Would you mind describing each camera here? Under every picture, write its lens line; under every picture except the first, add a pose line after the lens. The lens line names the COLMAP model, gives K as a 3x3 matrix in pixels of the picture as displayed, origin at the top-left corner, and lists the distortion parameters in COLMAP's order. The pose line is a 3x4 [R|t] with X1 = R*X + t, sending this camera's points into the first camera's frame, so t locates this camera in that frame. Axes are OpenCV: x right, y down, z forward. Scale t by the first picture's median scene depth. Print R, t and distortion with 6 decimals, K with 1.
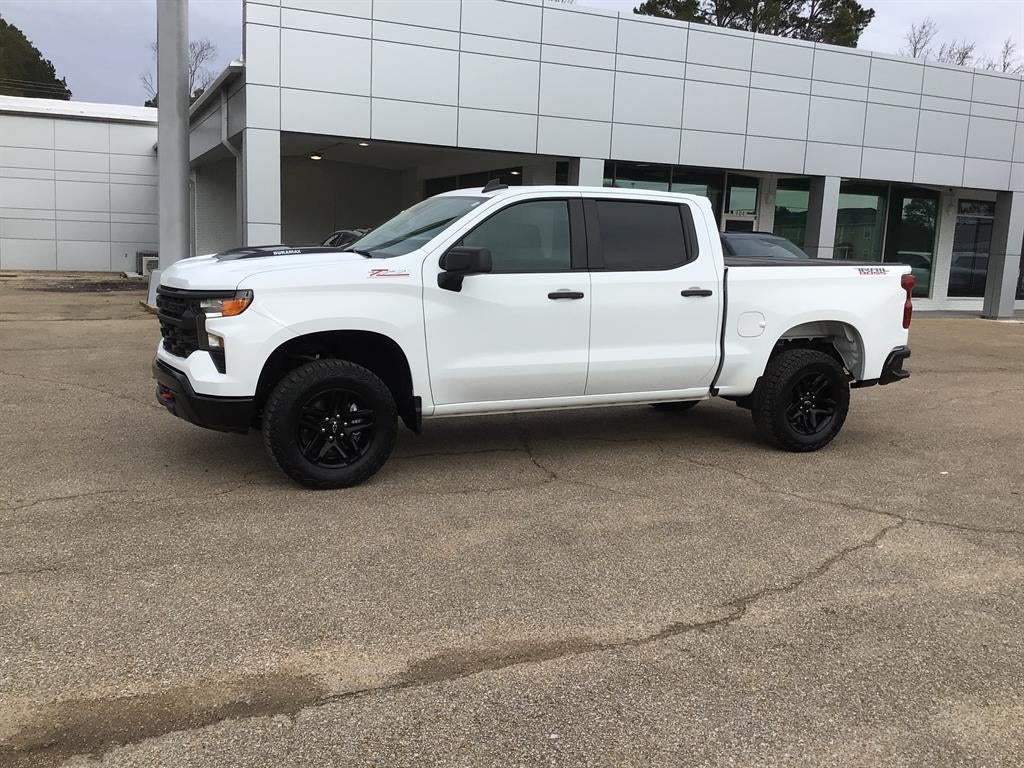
lens RADIAL K [[932.9, 0, 510.2], [0, 932.9, 375.2], [0, 0, 1]] dist [0.101993, -0.193204]
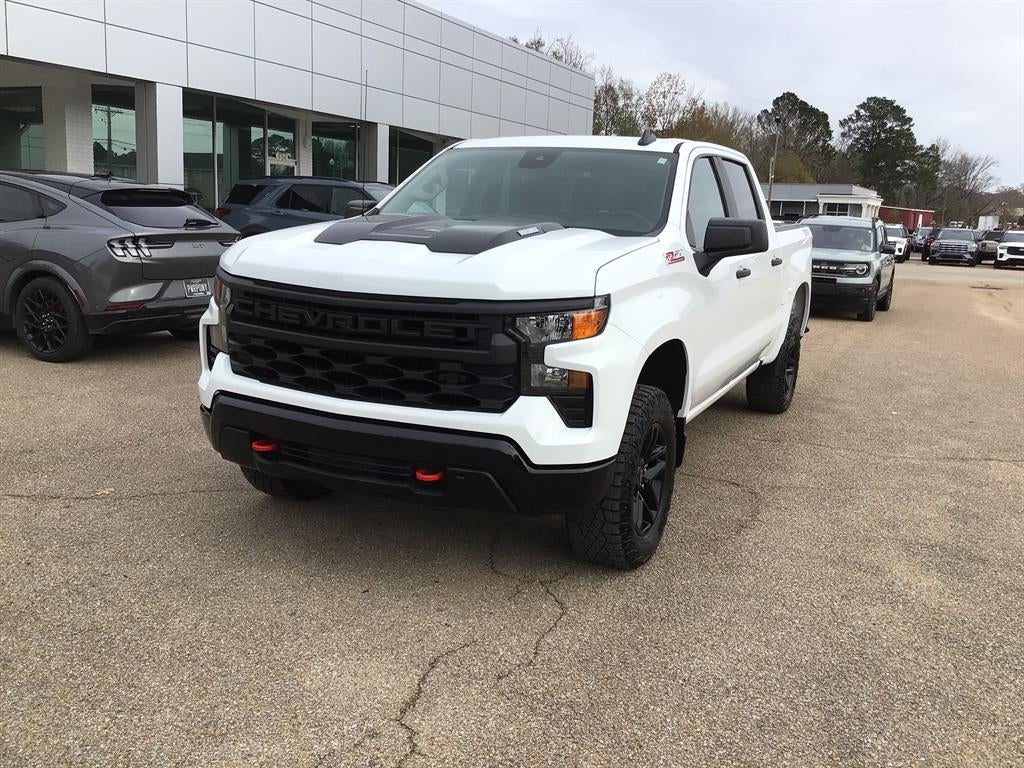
lens RADIAL K [[929.9, 0, 519.1], [0, 929.9, 382.4], [0, 0, 1]] dist [0.100589, -0.191709]
pose [[0.762712, -0.124453, 0.634651, -0.642357], [0.079752, 0.991919, 0.098668, -0.086077], [-0.641802, -0.024640, 0.766475, 0.473210]]
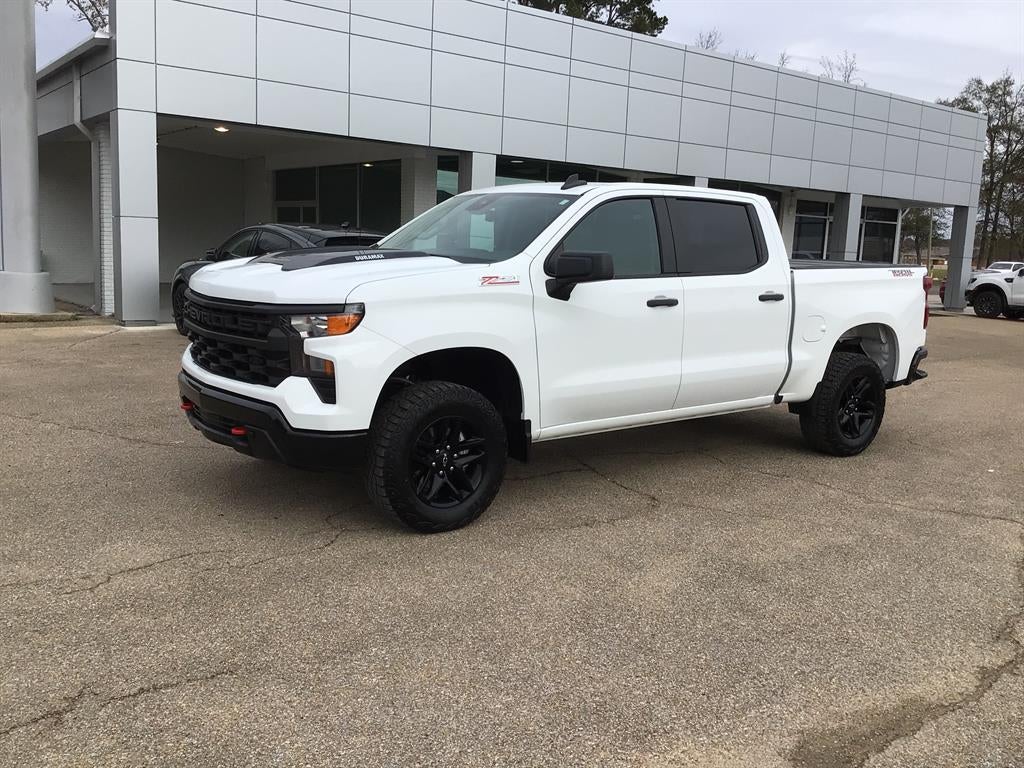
lens RADIAL K [[929.9, 0, 519.1], [0, 929.9, 382.4], [0, 0, 1]] dist [0.100589, -0.191709]
pose [[0.973436, -0.031853, 0.226733, -0.288287], [0.028817, 0.999445, 0.016687, -0.026149], [-0.227139, -0.009710, 0.973814, 0.135821]]
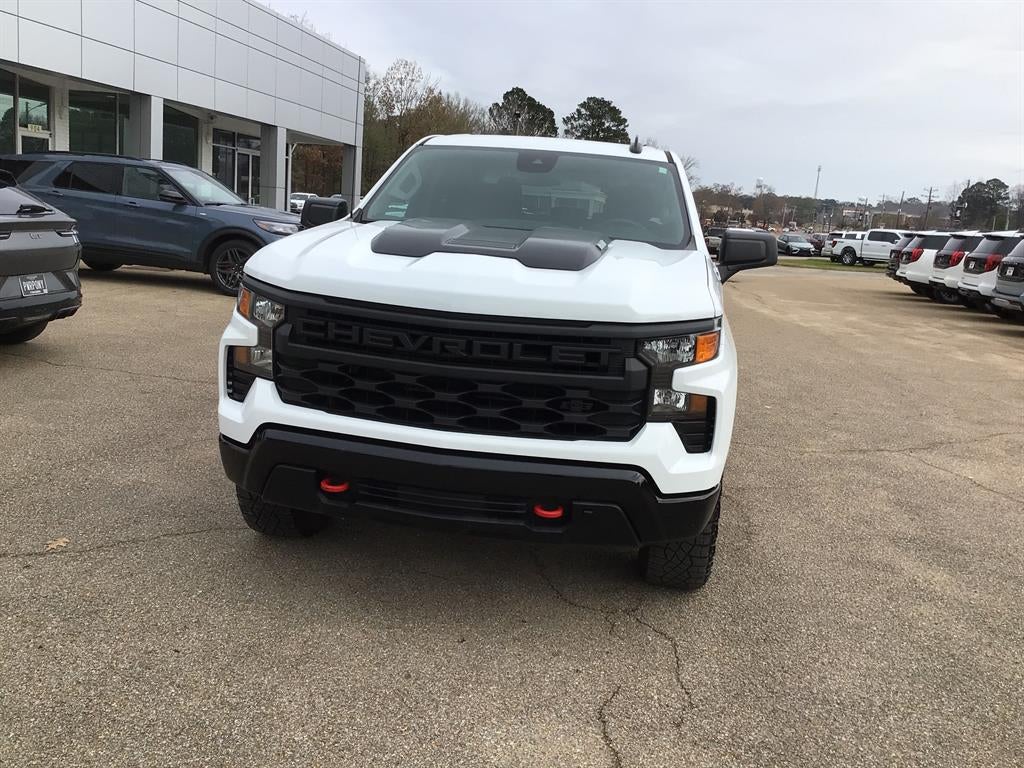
lens RADIAL K [[929.9, 0, 519.1], [0, 929.9, 382.4], [0, 0, 1]] dist [0.100589, -0.191709]
pose [[0.553000, -0.149571, 0.819646, -0.757308], [0.068378, 0.988583, 0.134265, -0.120850], [-0.830371, -0.018203, 0.556914, 0.661258]]
